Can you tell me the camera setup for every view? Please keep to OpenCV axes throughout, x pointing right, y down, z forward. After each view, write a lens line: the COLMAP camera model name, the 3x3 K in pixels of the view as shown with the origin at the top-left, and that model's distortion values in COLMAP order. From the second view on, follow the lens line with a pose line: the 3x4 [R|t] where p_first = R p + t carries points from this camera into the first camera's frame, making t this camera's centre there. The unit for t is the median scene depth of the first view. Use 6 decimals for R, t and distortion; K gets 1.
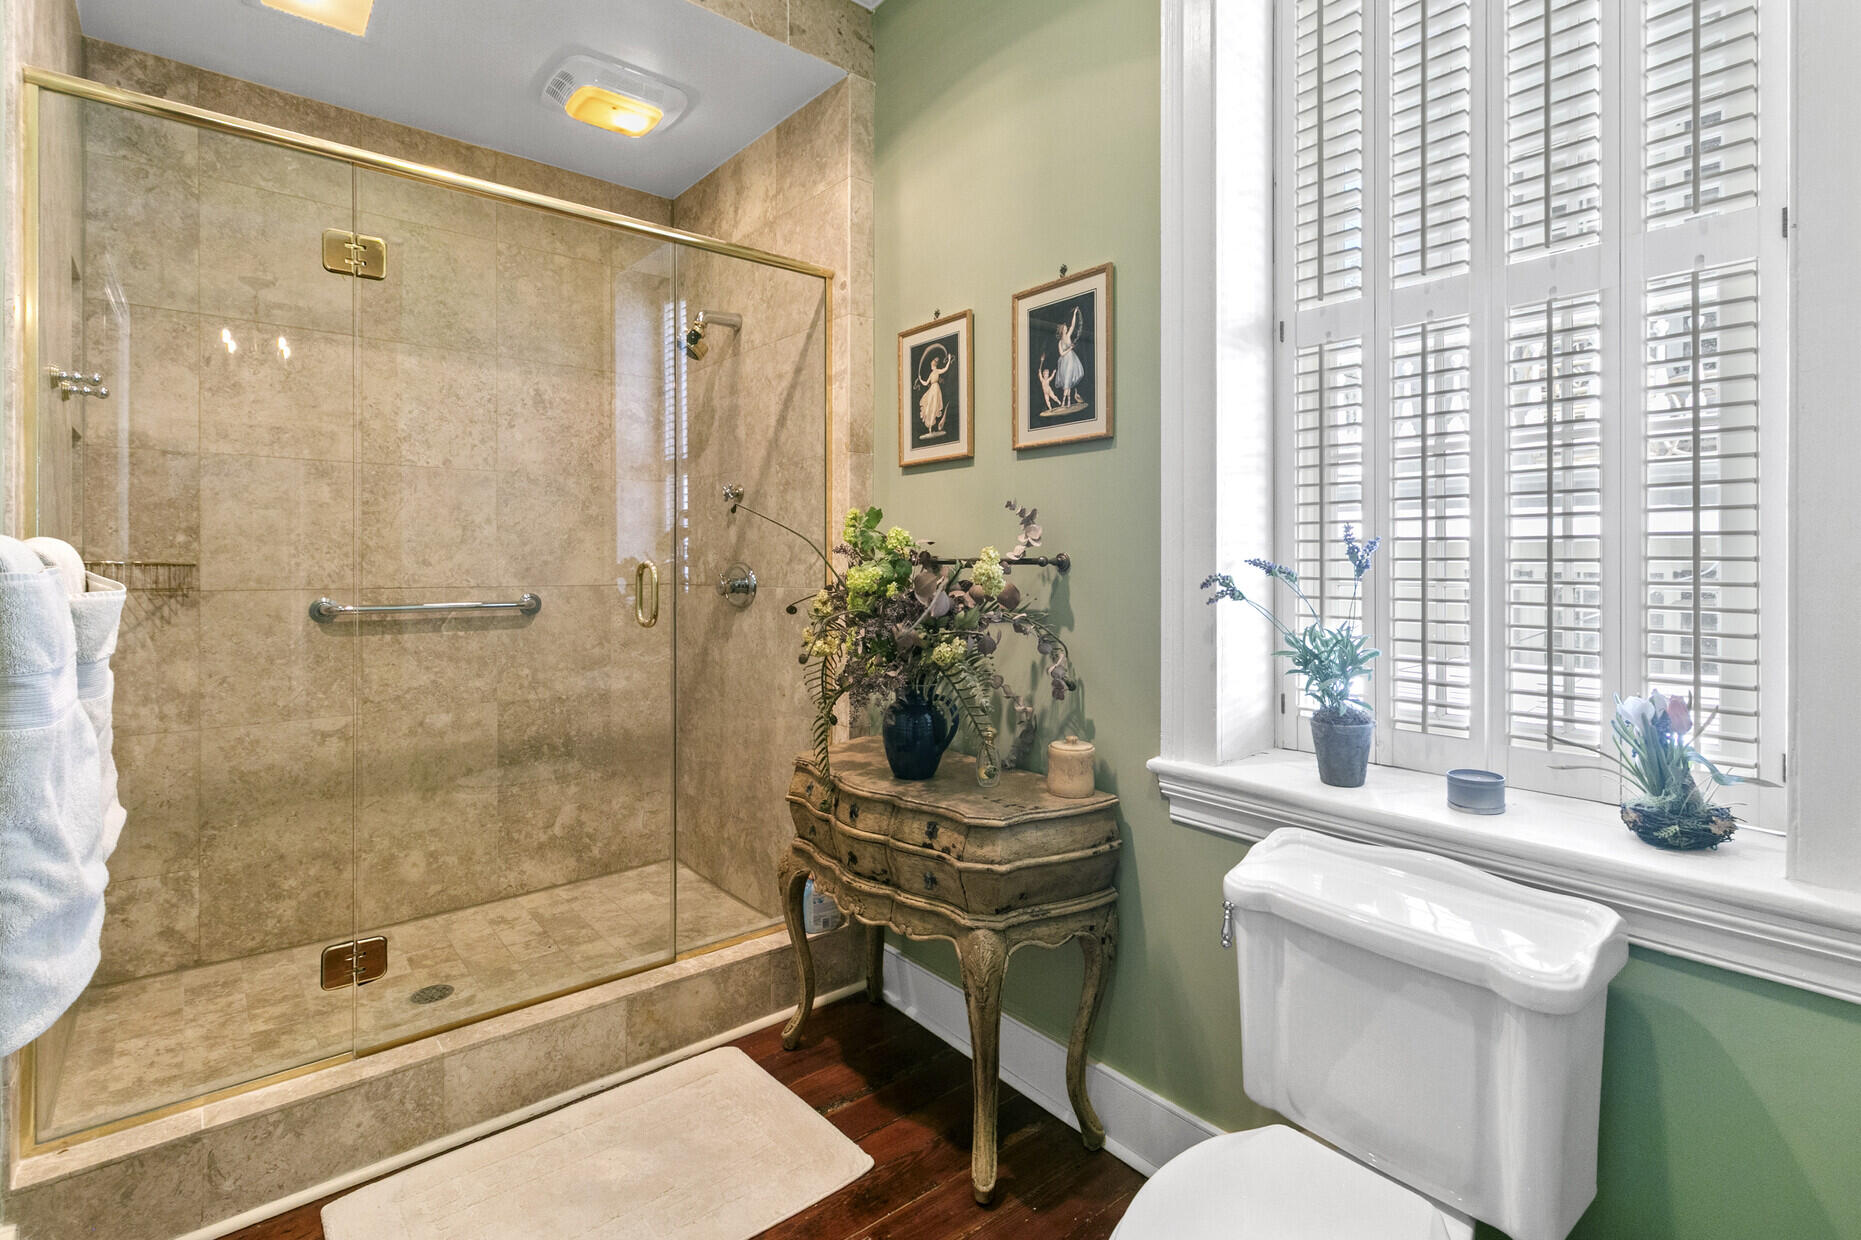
lens RADIAL K [[870.2, 0, 912.9], [0, 870.2, 567.5], [0, 0, 1]] dist [0.000659, 0.000292]
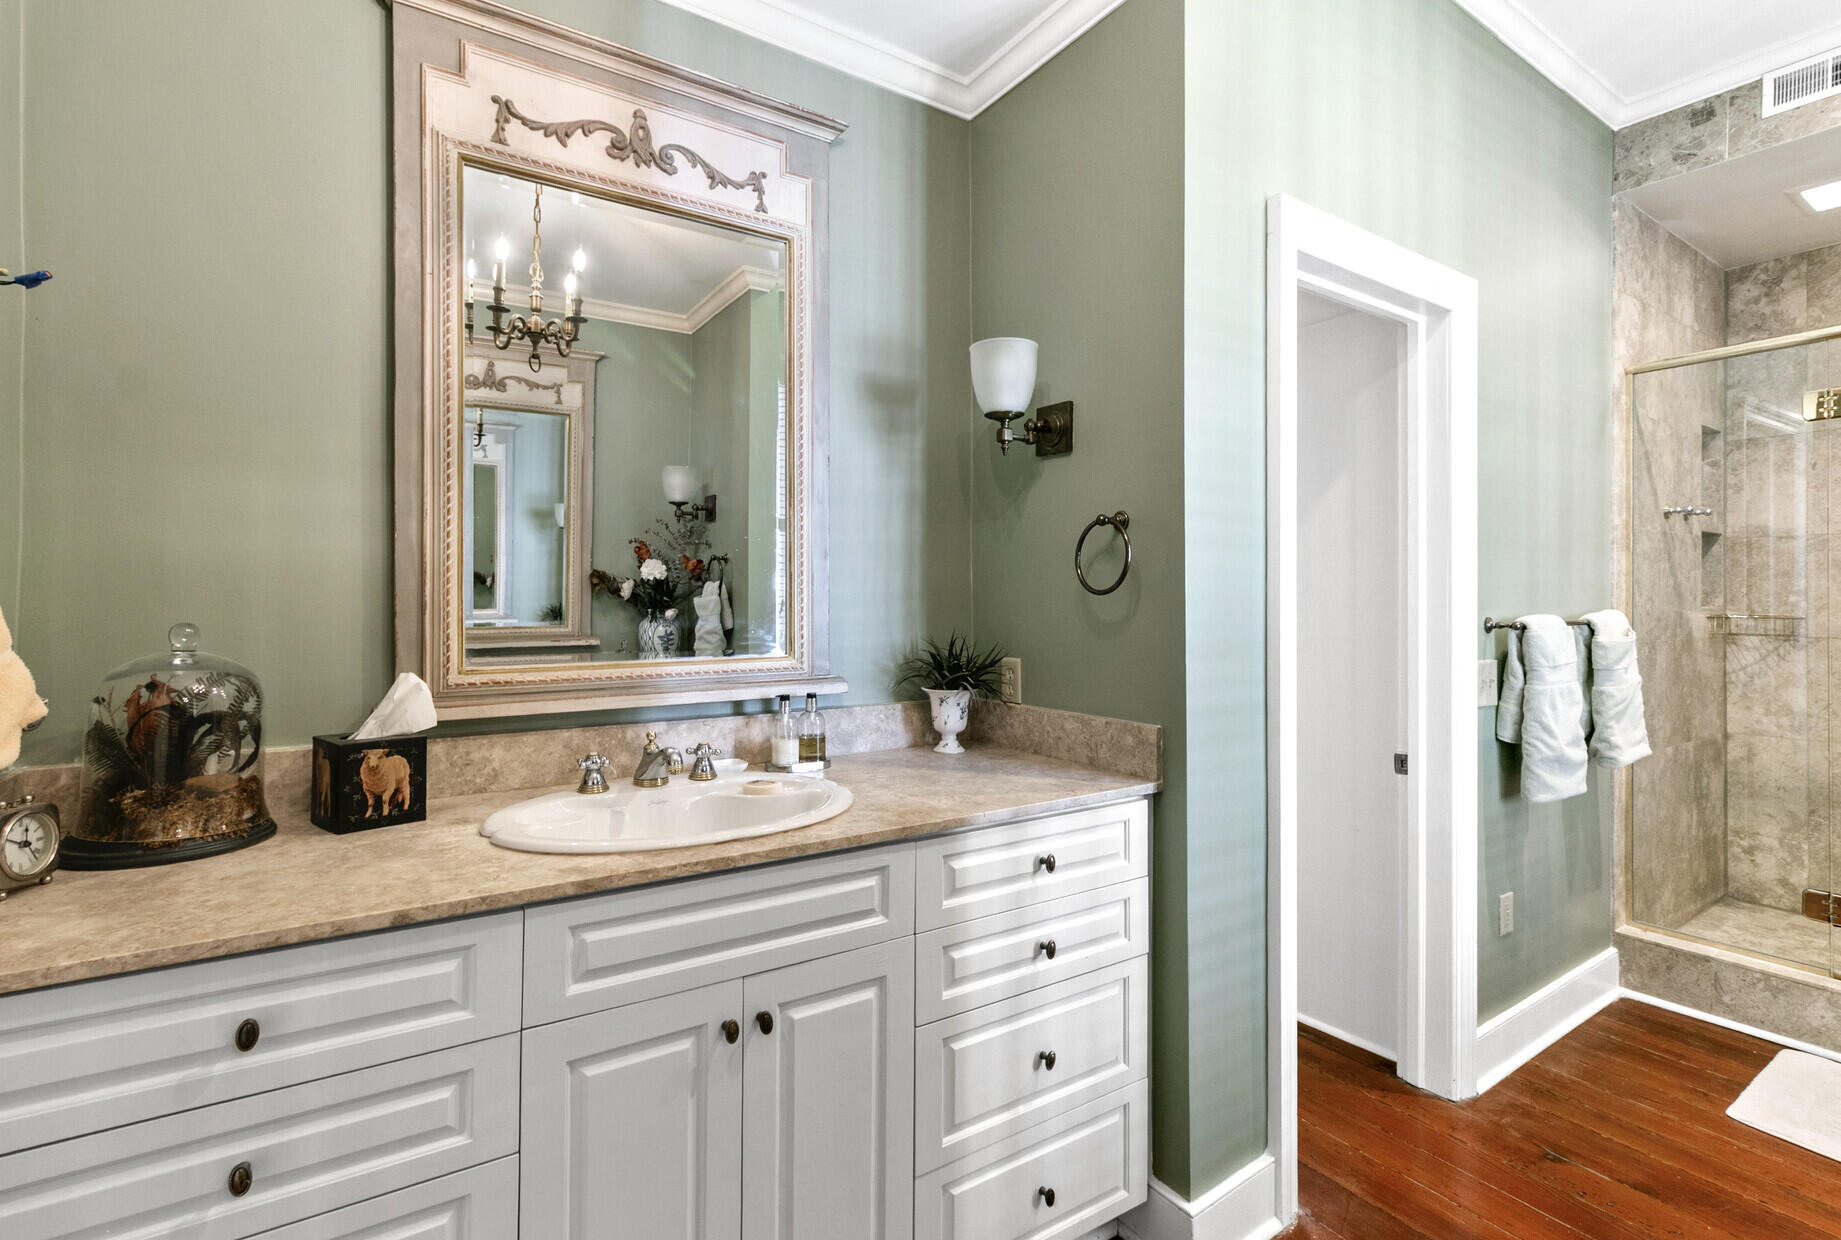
lens RADIAL K [[871.9, 0, 925.3], [0, 871.9, 596.1], [0, 0, 1]] dist [0.000138, -0.000195]
pose [[-0.096317, -0.003163, -0.995346, 0.657524], [-0.001609, 0.999994, -0.003022, -0.030853], [0.995349, 0.001311, -0.096321, -0.231374]]
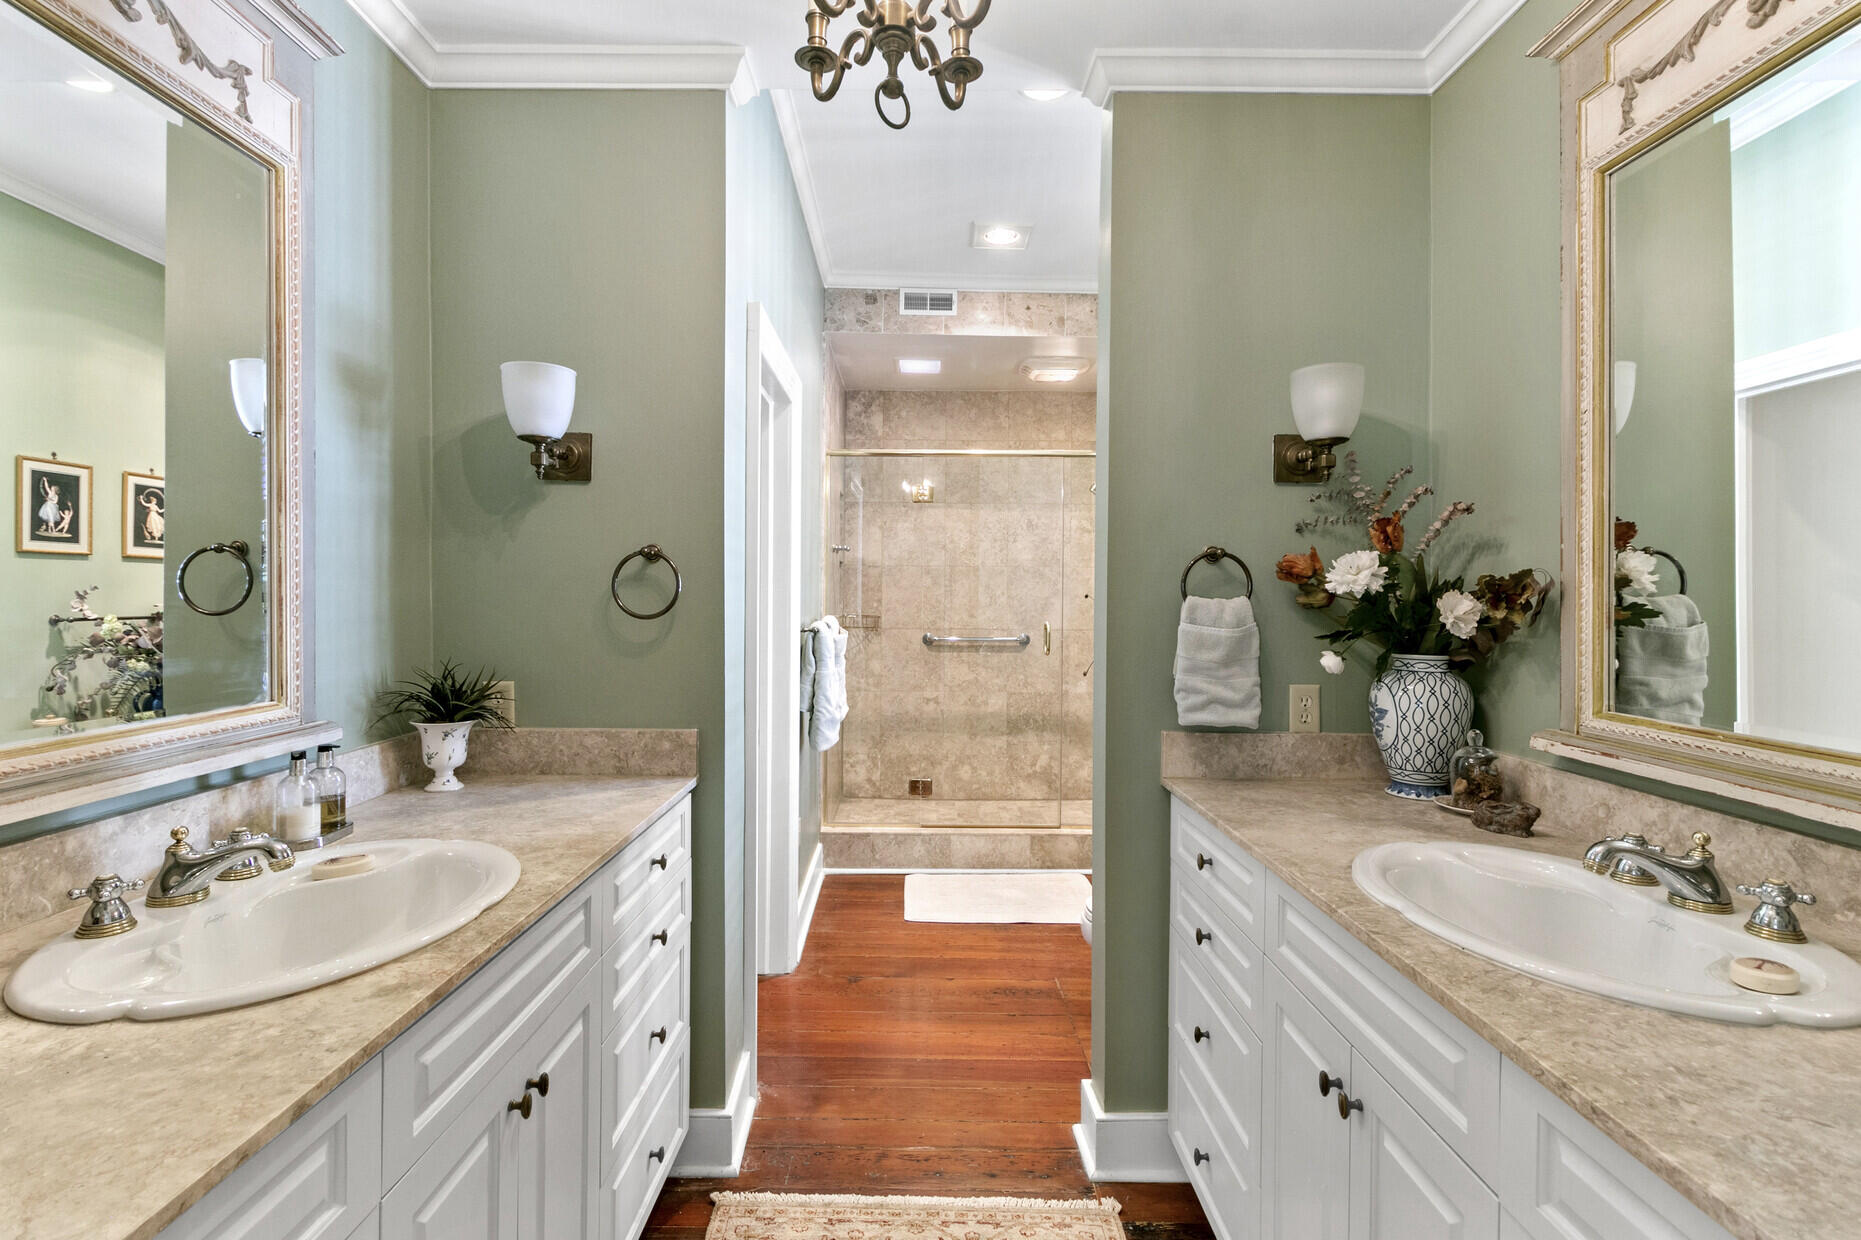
lens RADIAL K [[853.0, 0, 926.6], [0, 853.0, 606.5], [0, 0, 1]] dist [-0.000106, 0.000050]
pose [[0.778573, 0.016104, -0.627347, 0.621847], [-0.009477, 0.999858, 0.013905, -0.059591], [0.627482, -0.004880, 0.778616, -0.607937]]
